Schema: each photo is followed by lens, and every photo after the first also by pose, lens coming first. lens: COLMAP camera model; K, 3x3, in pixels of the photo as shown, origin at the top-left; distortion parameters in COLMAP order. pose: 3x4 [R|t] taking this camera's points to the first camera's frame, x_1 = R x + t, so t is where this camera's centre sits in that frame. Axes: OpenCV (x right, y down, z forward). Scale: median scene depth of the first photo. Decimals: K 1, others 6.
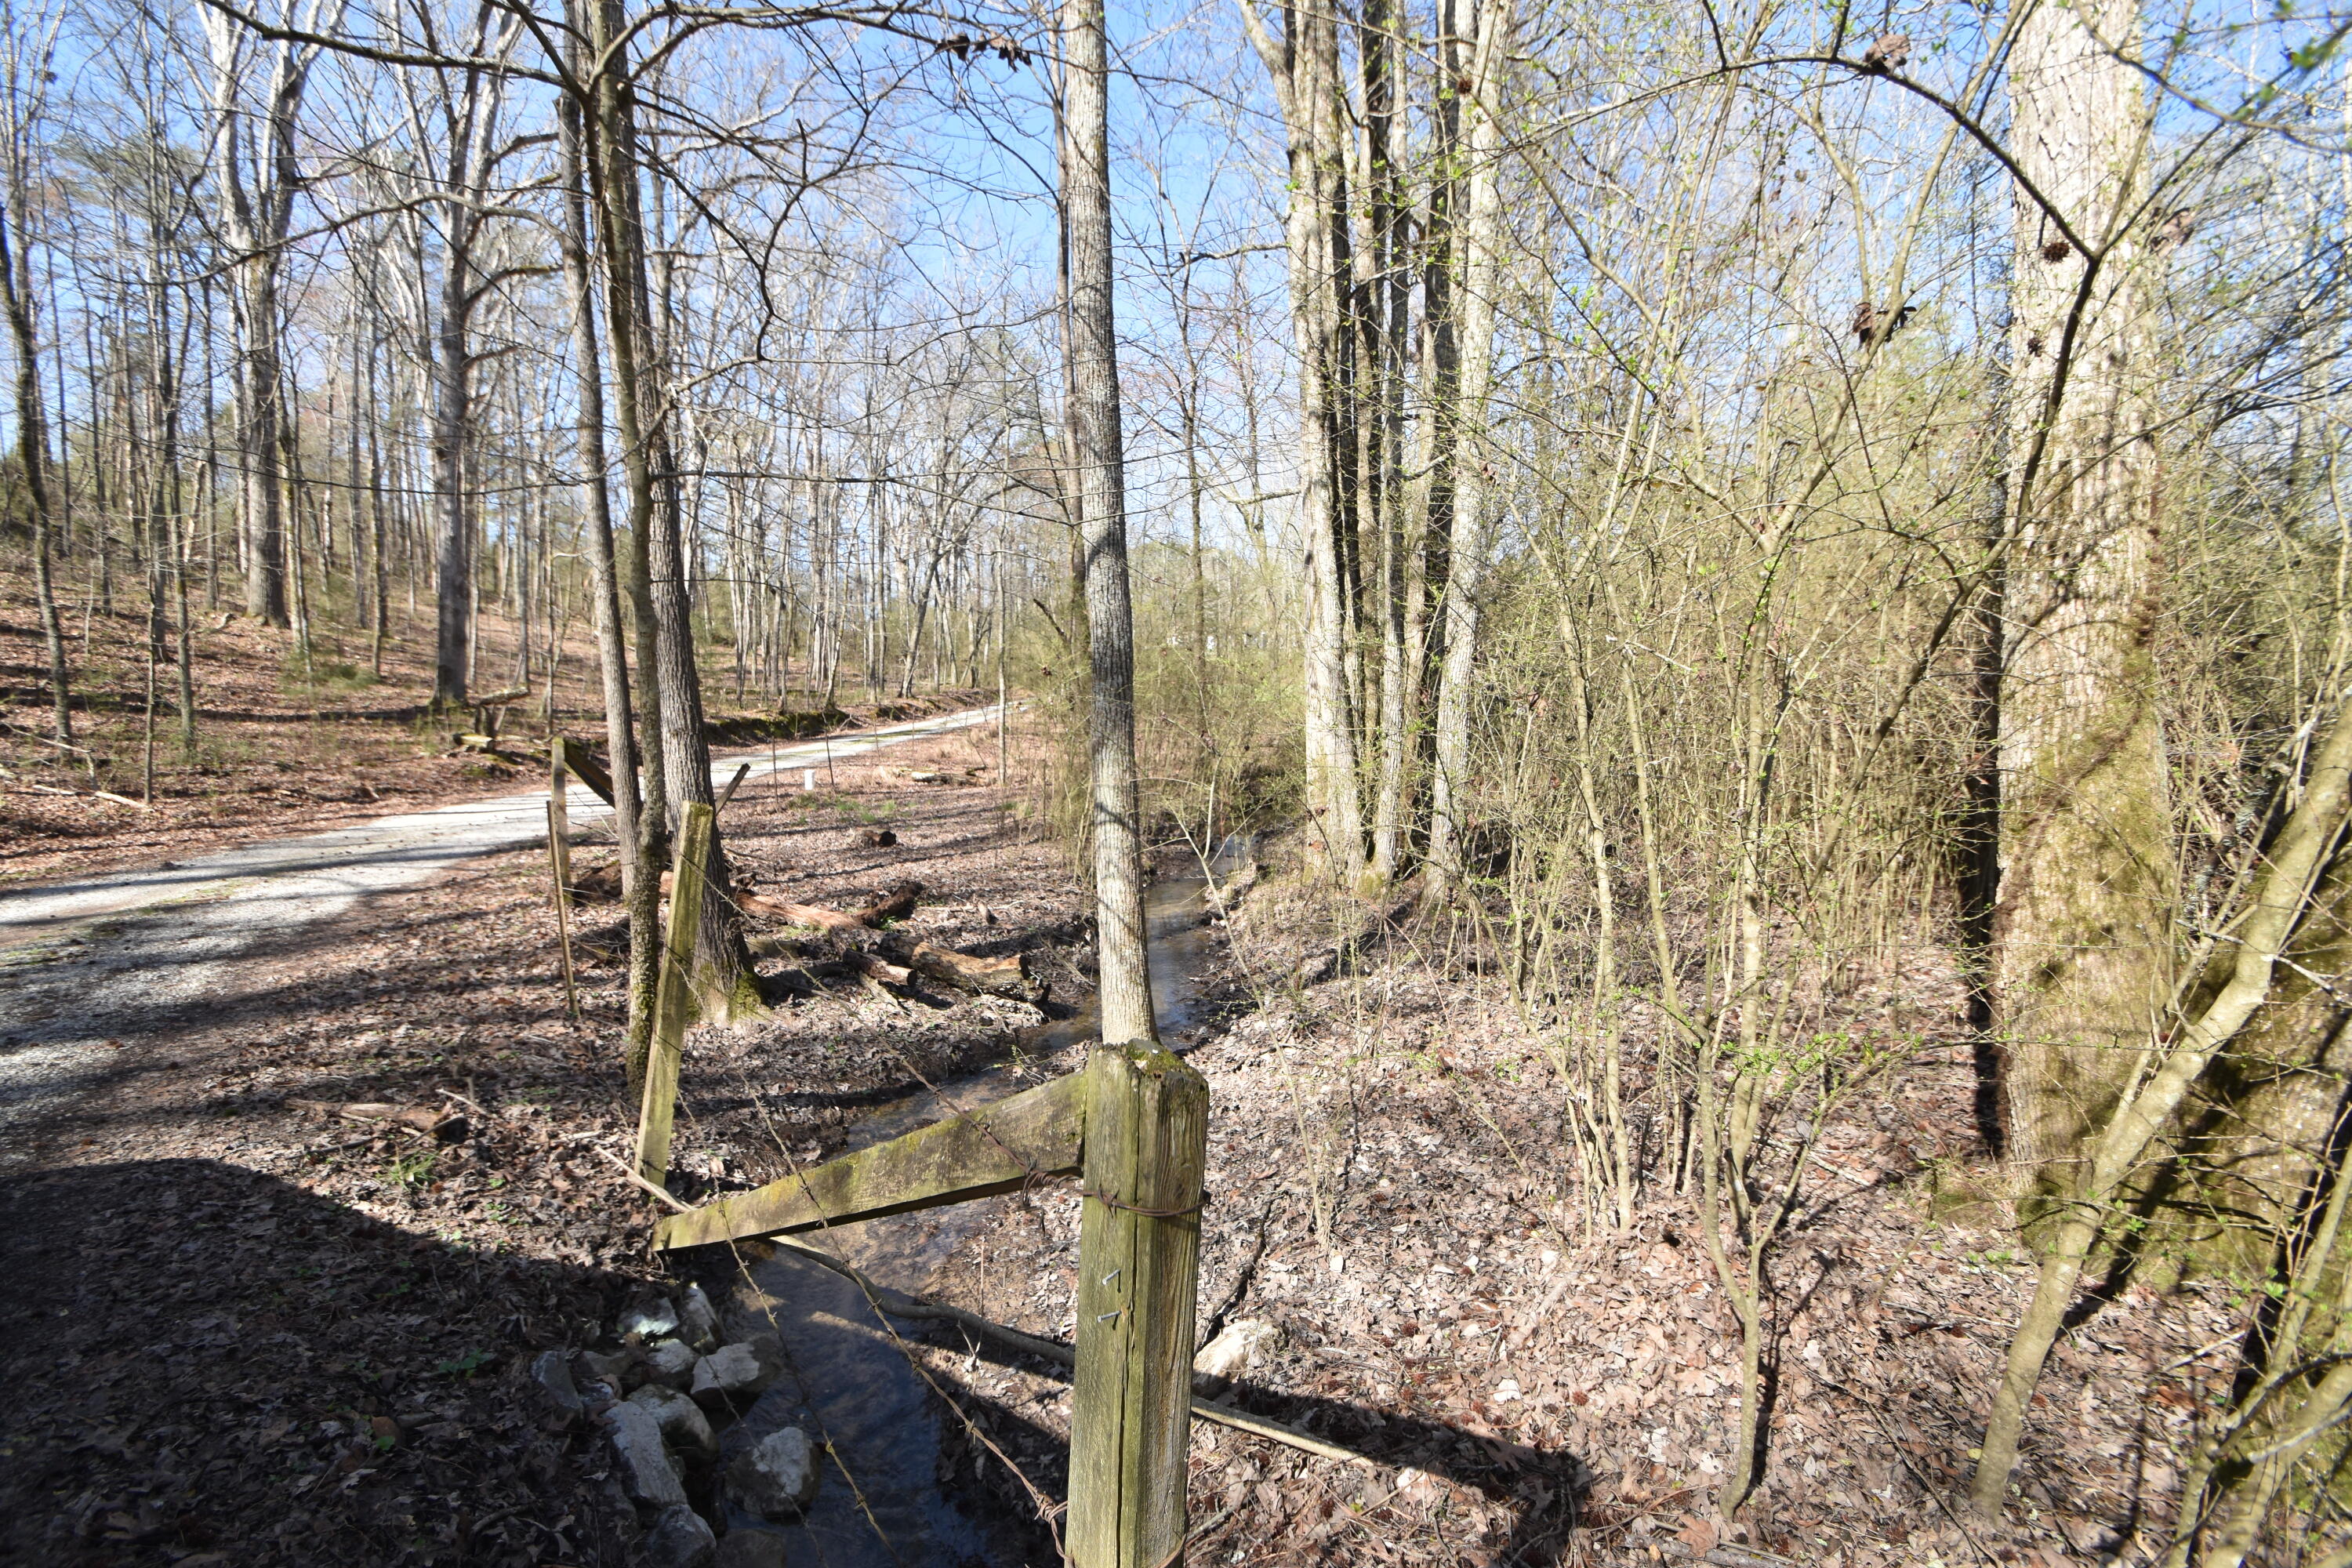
lens RADIAL K [[1033.0, 0, 1187.9], [0, 1033.0, 808.1], [0, 0, 1]] dist [-0.020239, -0.004353]
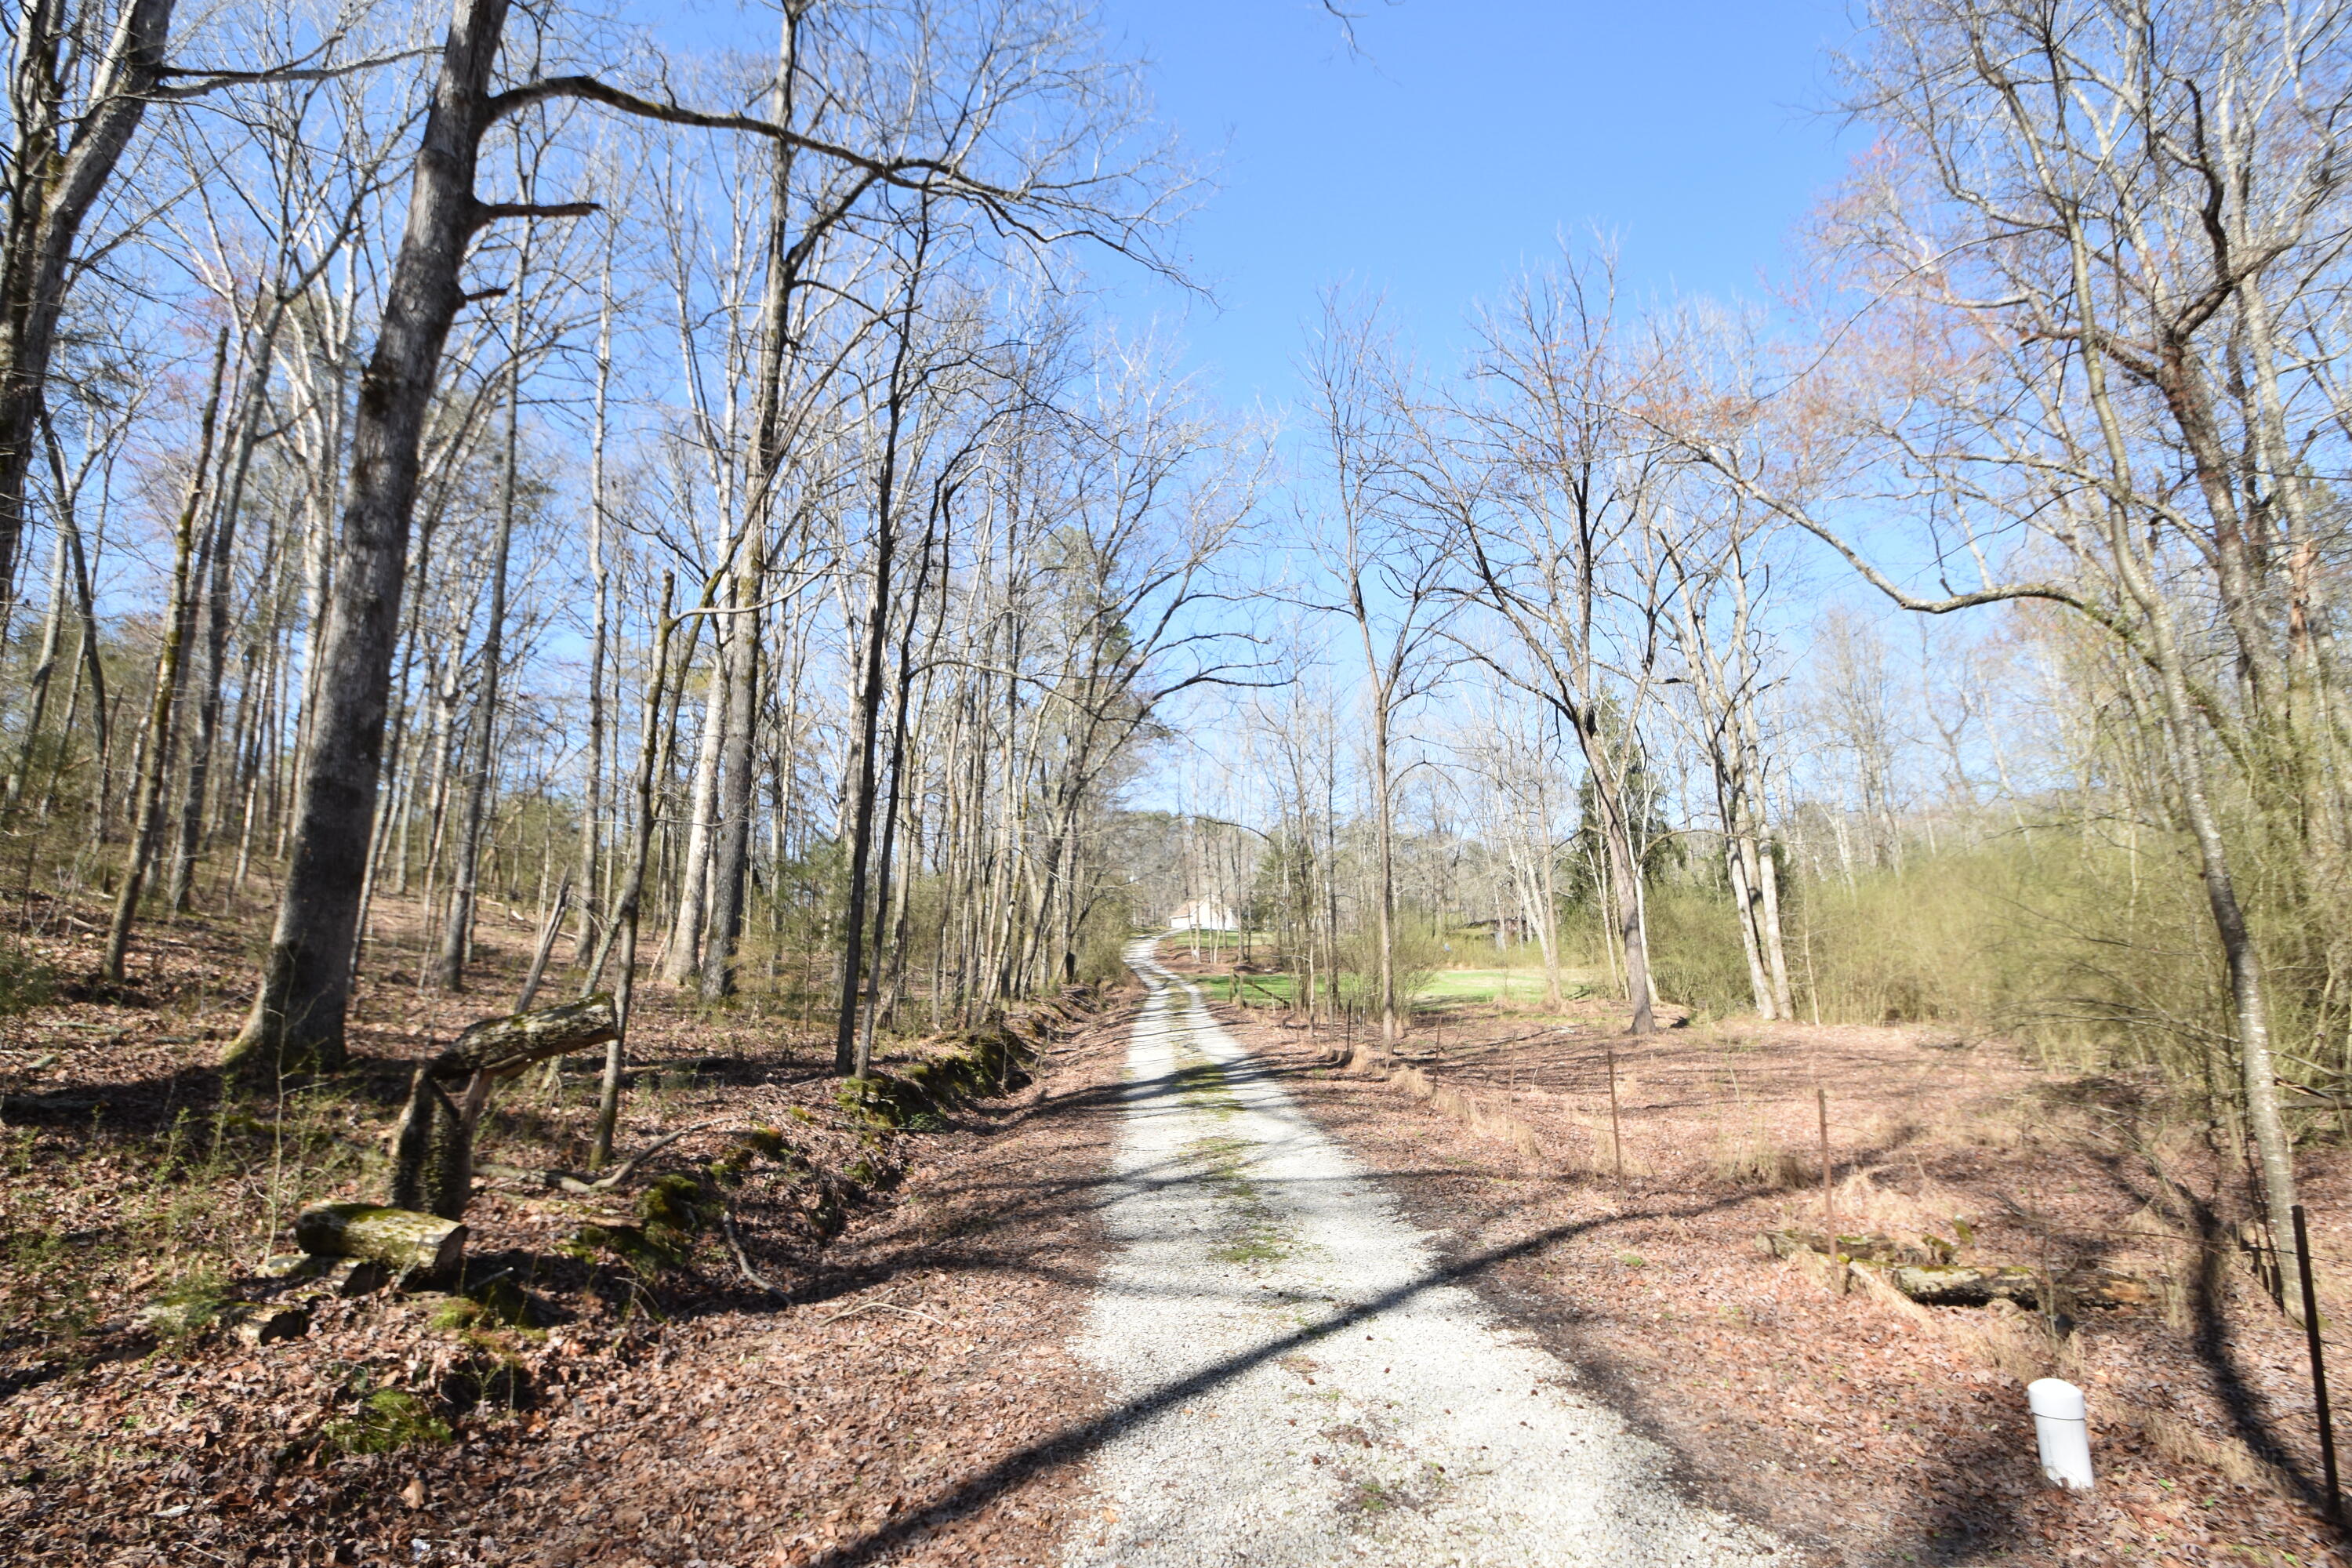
lens RADIAL K [[1156.1, 0, 1155.7], [0, 1156.1, 795.1], [0, 0, 1]] dist [-0.003897, -0.011645]
pose [[0.999373, -0.019234, 0.029734, -0.478169], [0.026538, 0.962716, -0.269209, -0.081547], [-0.023447, 0.269829, 0.962623, 0.645229]]
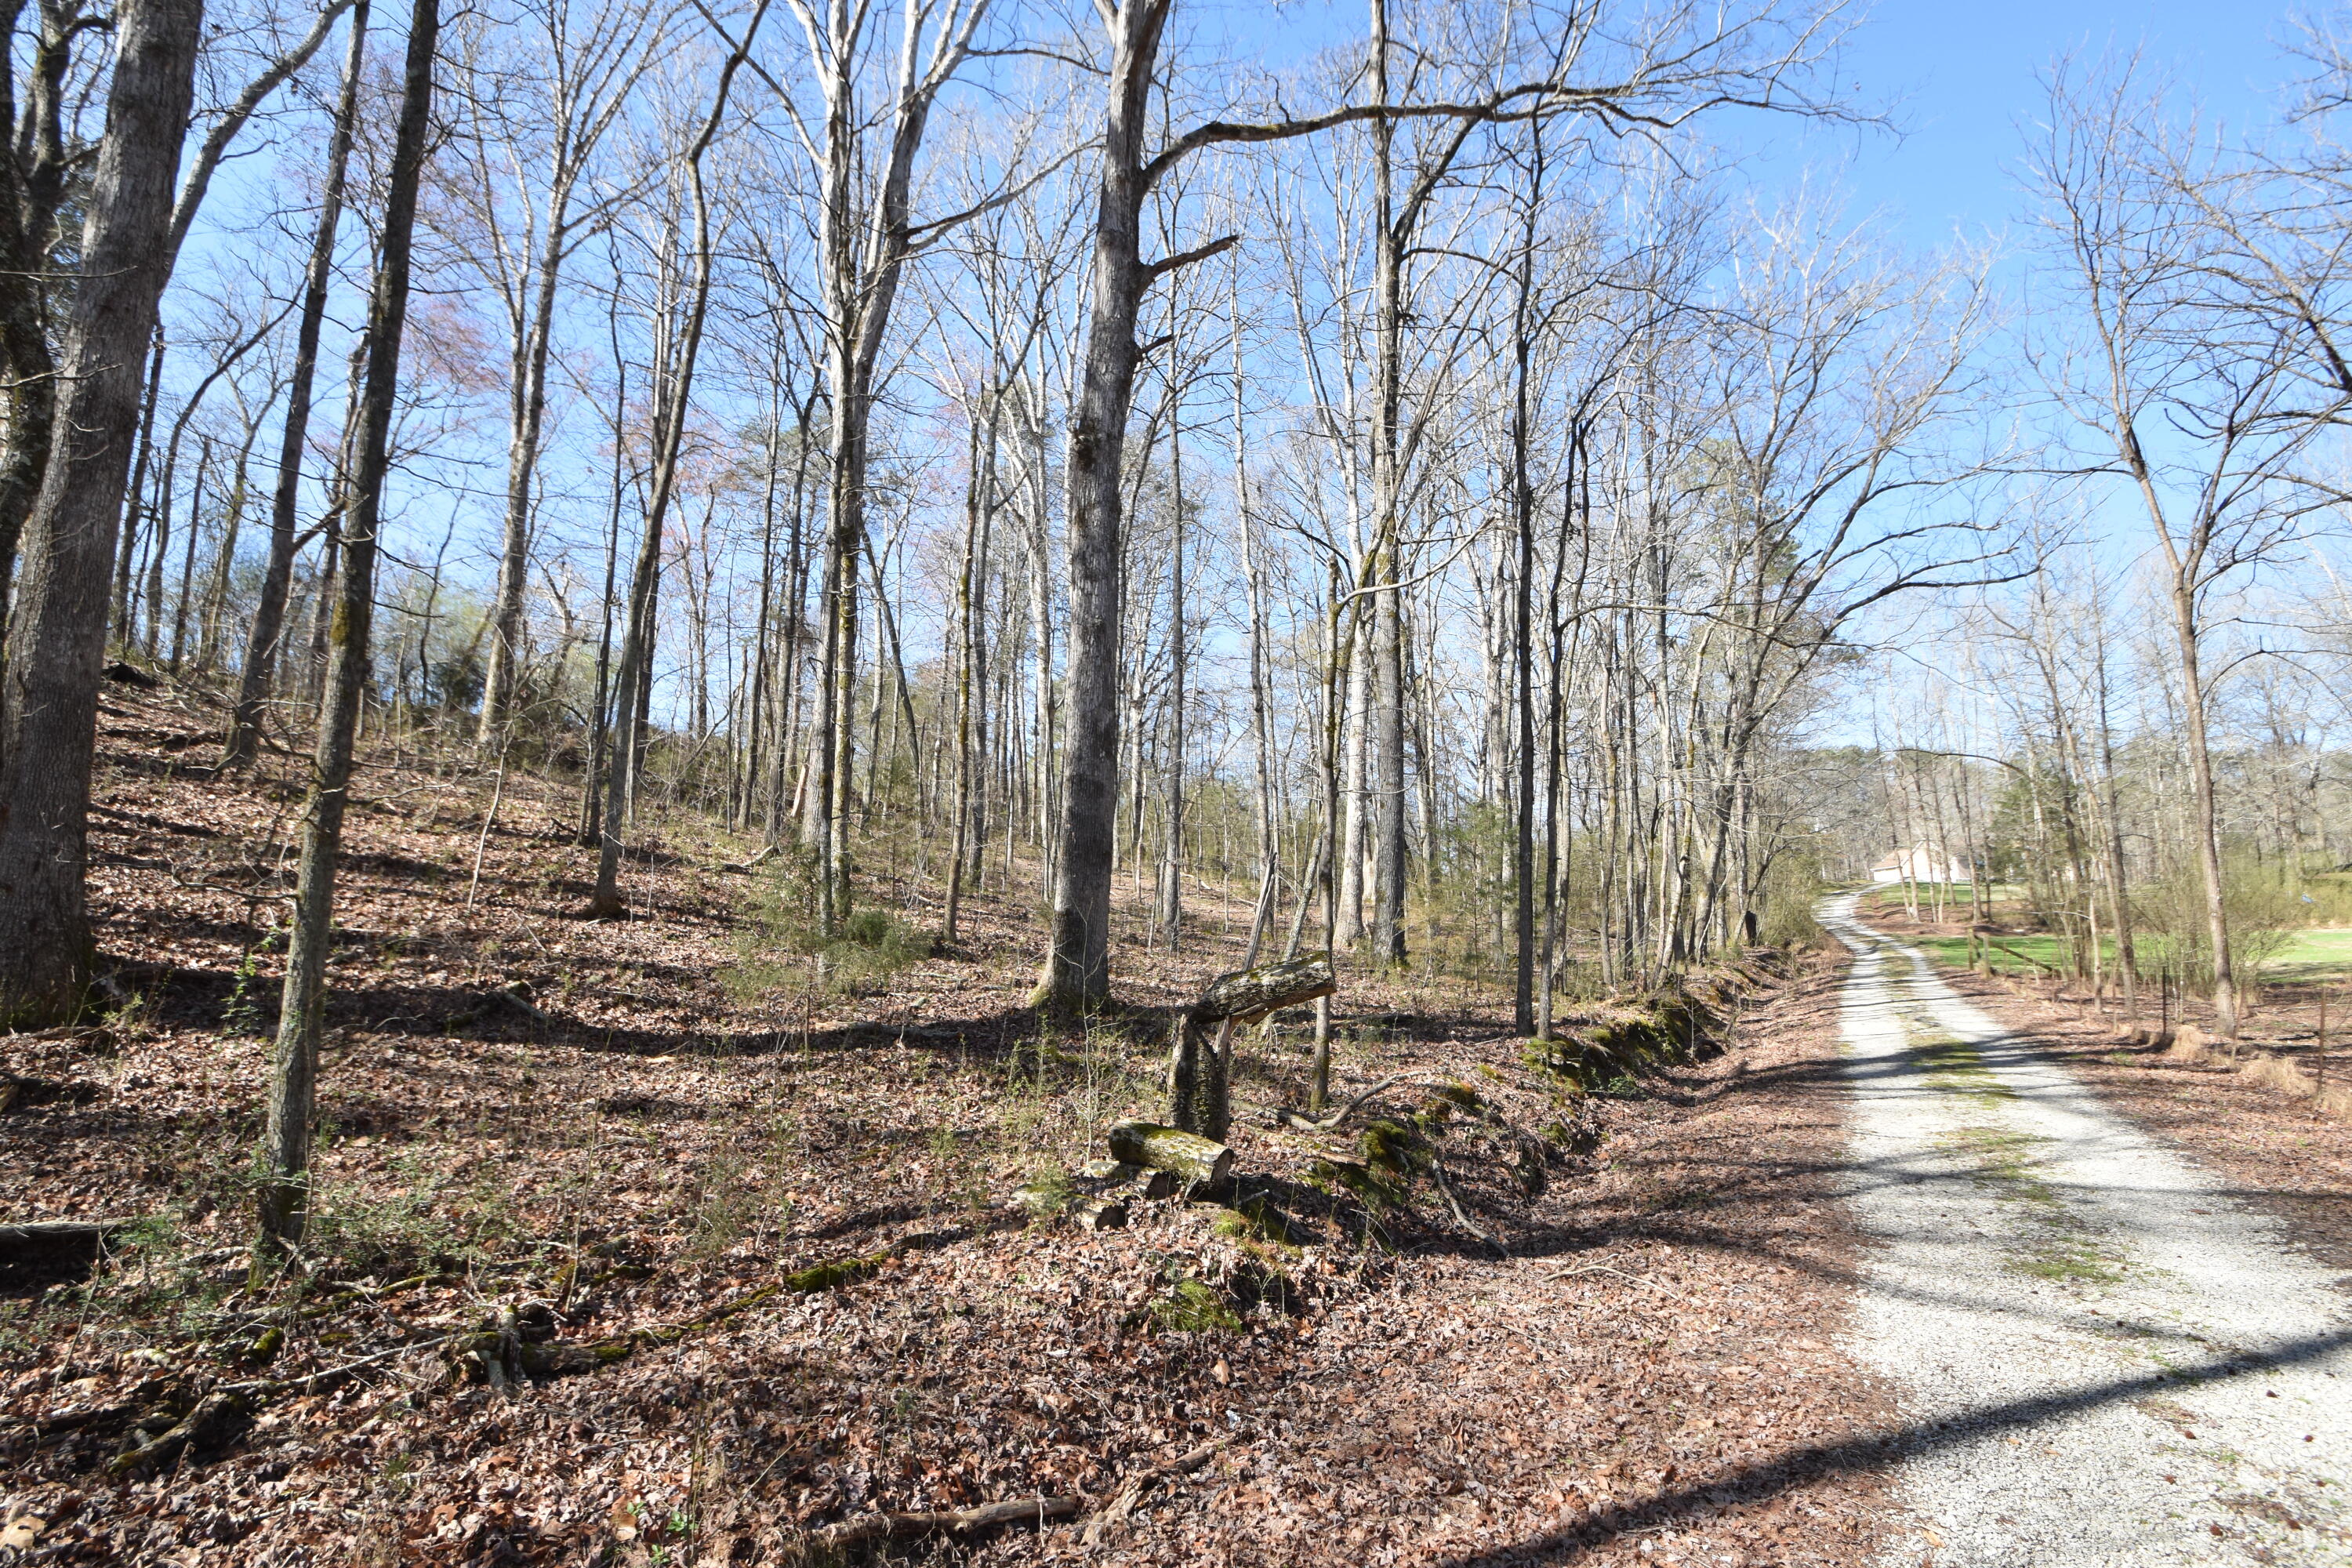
lens RADIAL K [[1156.1, 0, 1147.8], [0, 1156.1, 797.9], [0, 0, 1]] dist [-0.003897, -0.011645]
pose [[0.867823, -0.081816, -0.490092, -0.490947], [-0.039629, 0.971811, -0.232407, -0.080419], [0.495291, 0.221110, 0.840117, 0.639650]]
